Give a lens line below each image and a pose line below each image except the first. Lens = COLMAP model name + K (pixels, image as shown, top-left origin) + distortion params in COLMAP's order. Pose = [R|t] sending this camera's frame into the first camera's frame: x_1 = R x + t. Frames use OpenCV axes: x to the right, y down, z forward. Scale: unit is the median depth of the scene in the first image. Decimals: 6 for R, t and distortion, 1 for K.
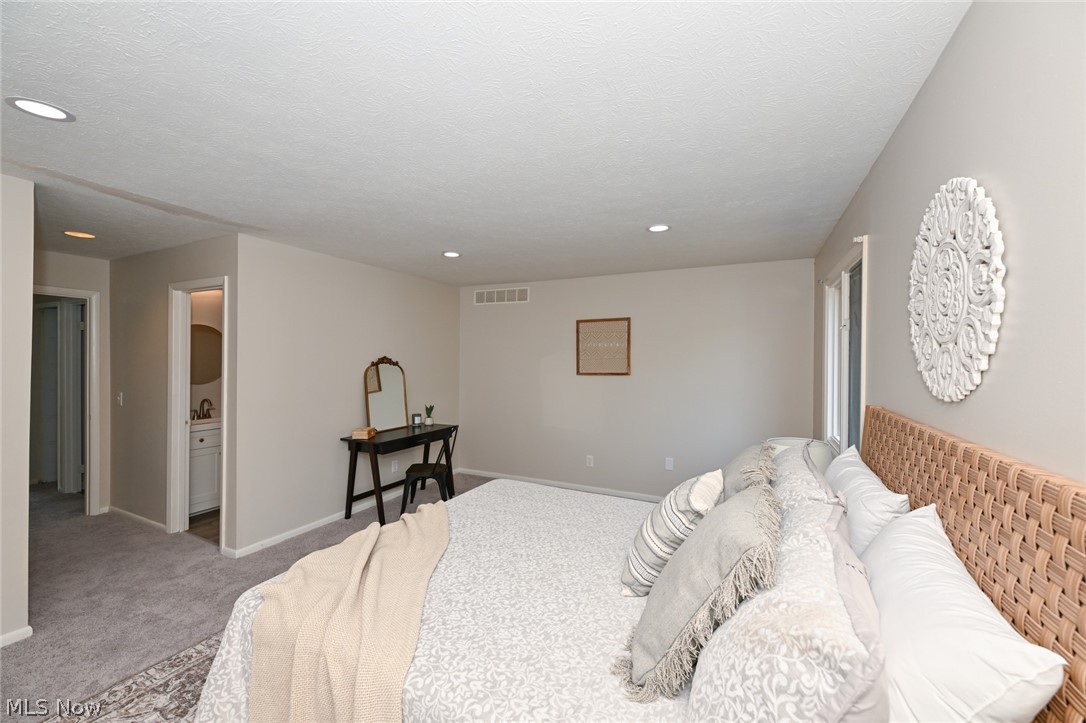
lens RADIAL K [[429.6, 0, 544.1], [0, 429.6, 362.4], [0, 0, 1]] dist [-0.002851, -0.000076]
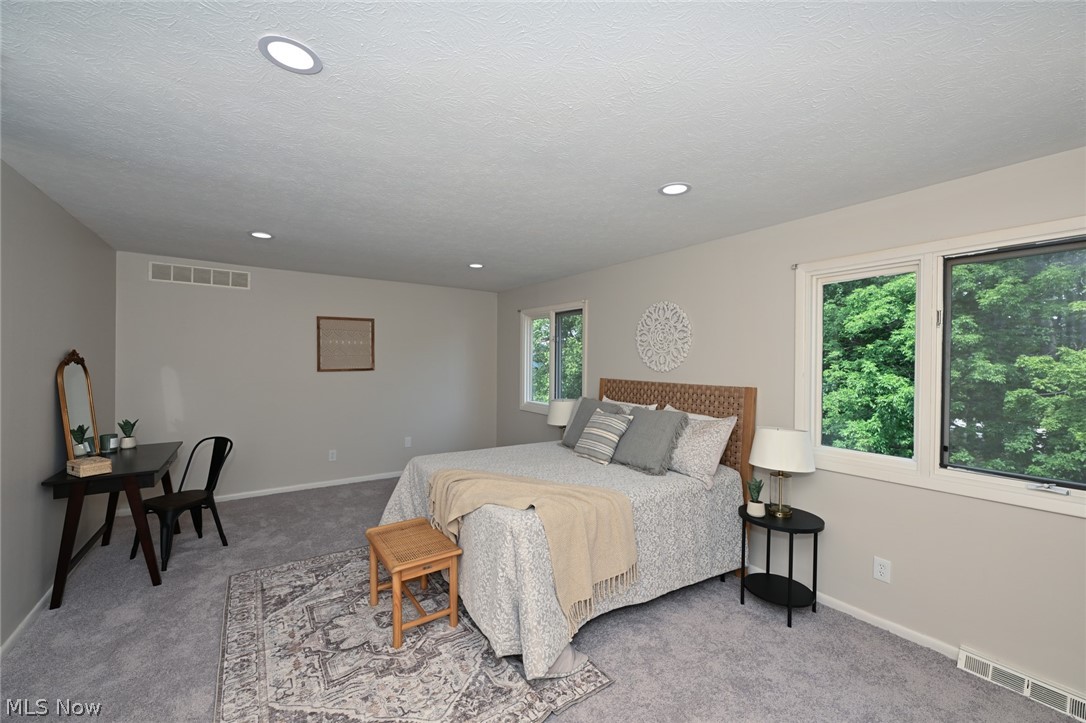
lens RADIAL K [[429.6, 0, 543.4], [0, 429.6, 361.8], [0, 0, 1]] dist [-0.002851, -0.000076]
pose [[0.497354, -0.007091, 0.867518, -0.538473], [-0.000926, 0.999962, 0.008705, -0.002524], [-0.867547, -0.005133, 0.497329, 0.058542]]
